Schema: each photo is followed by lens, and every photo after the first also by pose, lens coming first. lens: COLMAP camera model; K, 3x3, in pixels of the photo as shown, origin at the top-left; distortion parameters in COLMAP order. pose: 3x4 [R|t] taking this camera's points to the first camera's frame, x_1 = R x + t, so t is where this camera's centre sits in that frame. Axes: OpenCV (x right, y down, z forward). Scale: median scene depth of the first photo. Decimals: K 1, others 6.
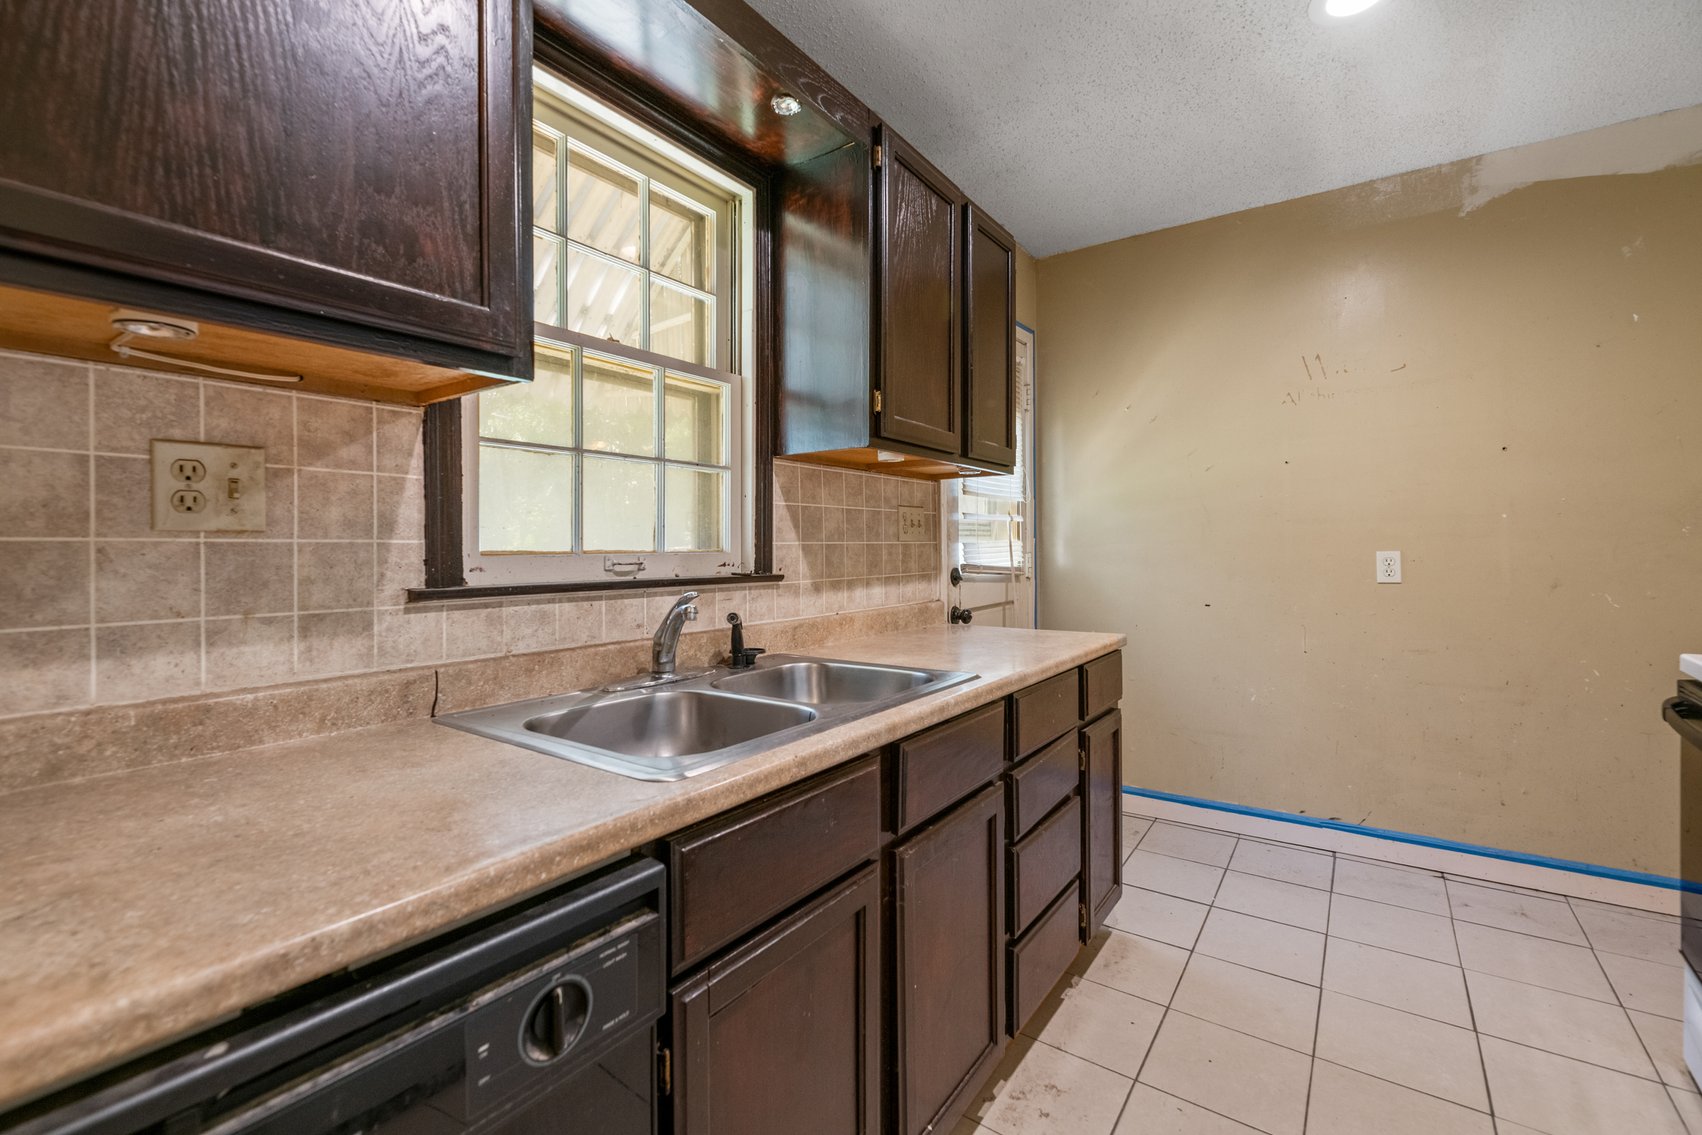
lens RADIAL K [[730.9, 0, 847.1], [0, 730.9, 552.7], [0, 0, 1]] dist [0.000337, -0.003491]
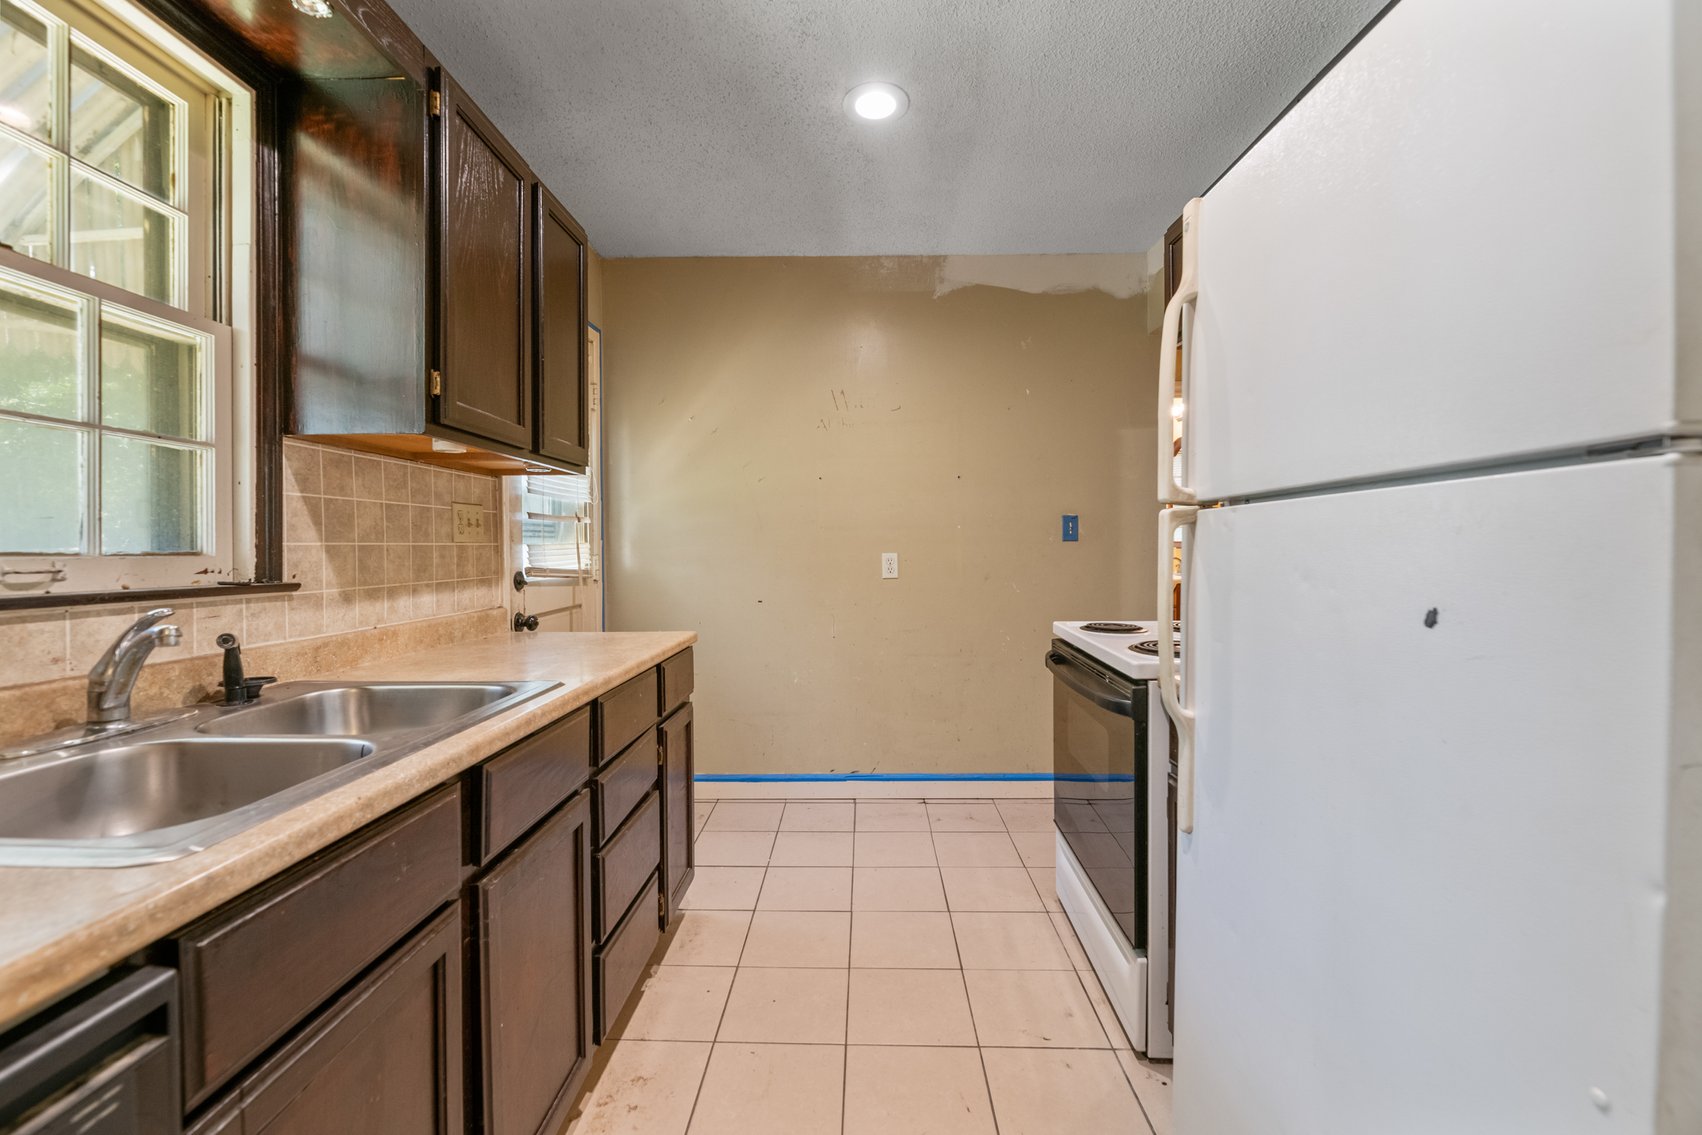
lens RADIAL K [[729.1, 0, 848.0], [0, 729.1, 558.8], [0, 0, 1]] dist [0.001236, -0.004373]
pose [[0.826996, -0.005038, 0.562185, -0.038887], [0.002133, 0.999981, 0.005823, 0.000224], [-0.562204, -0.003617, 0.826991, -0.002881]]
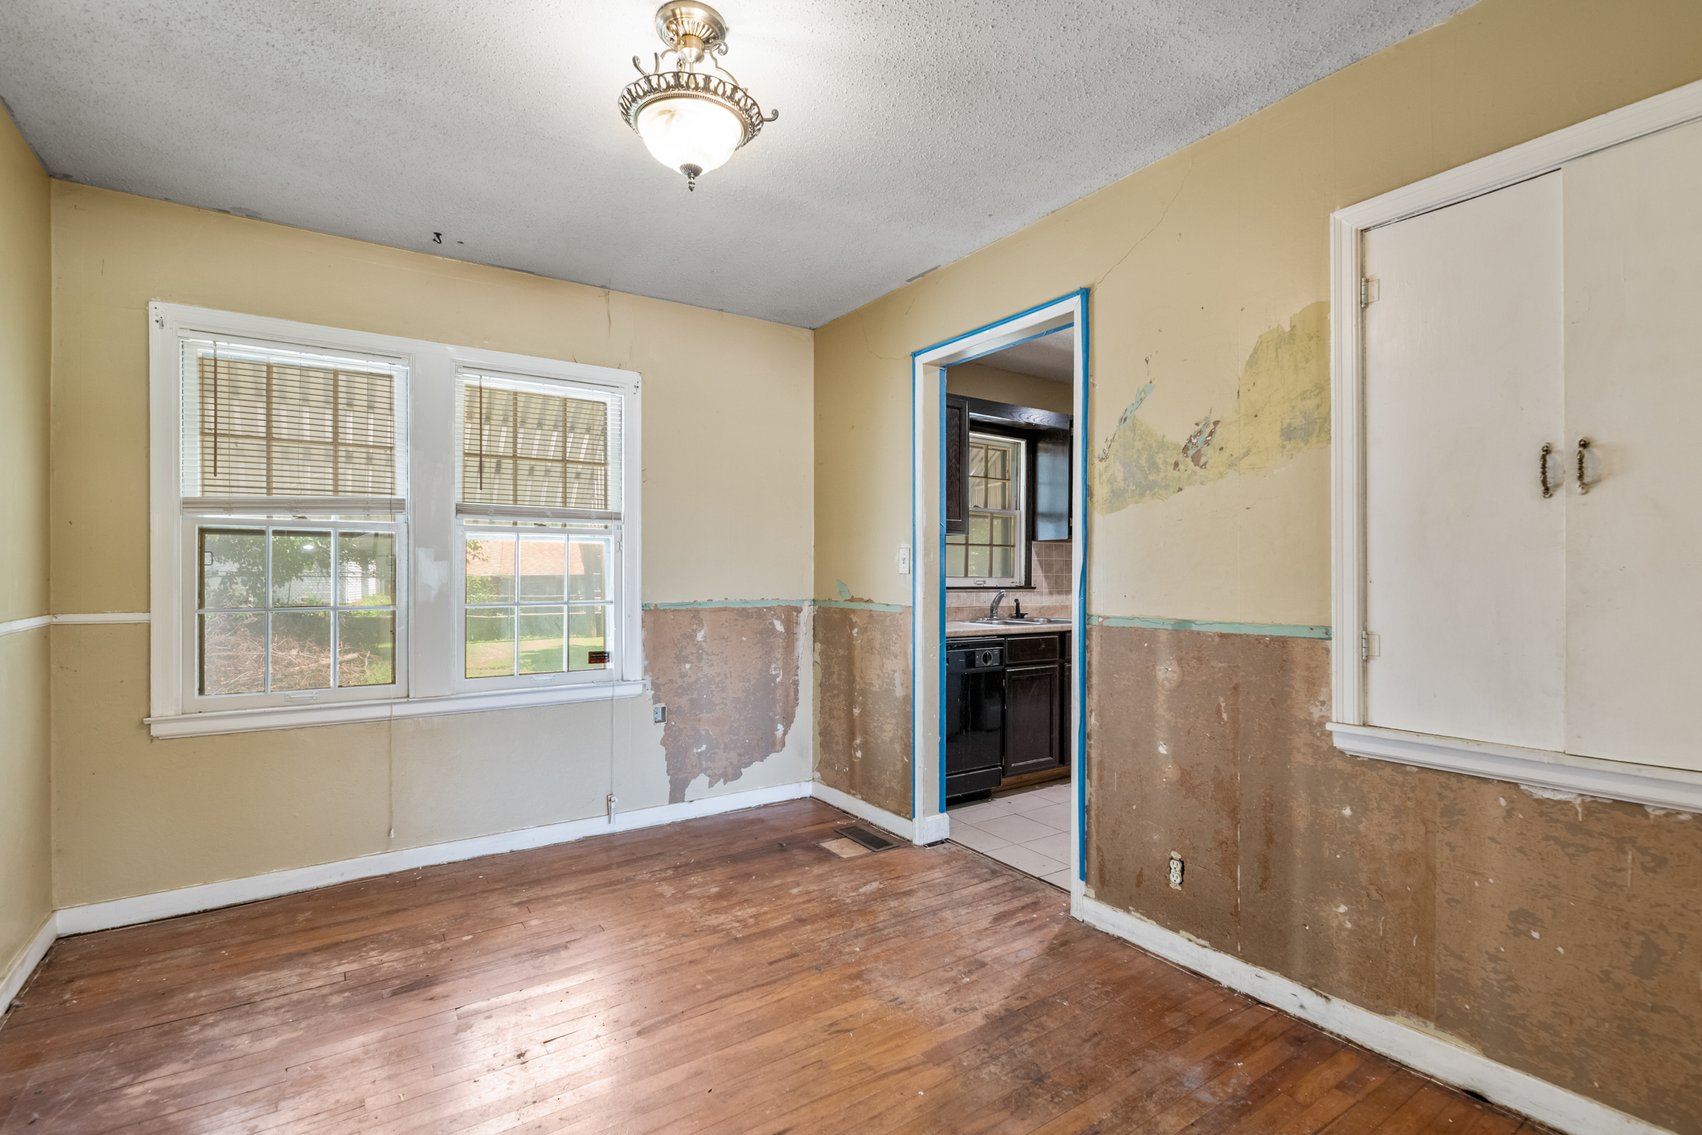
lens RADIAL K [[770.5, 0, 850.9], [0, 770.5, 573.1], [0, 0, 1]] dist [-0.001339, -0.000884]
pose [[0.938540, 0.007837, -0.345081, 0.235603], [-0.011396, 0.999901, -0.008289, 0.012118], [0.344981, 0.011712, 0.938536, -1.761253]]
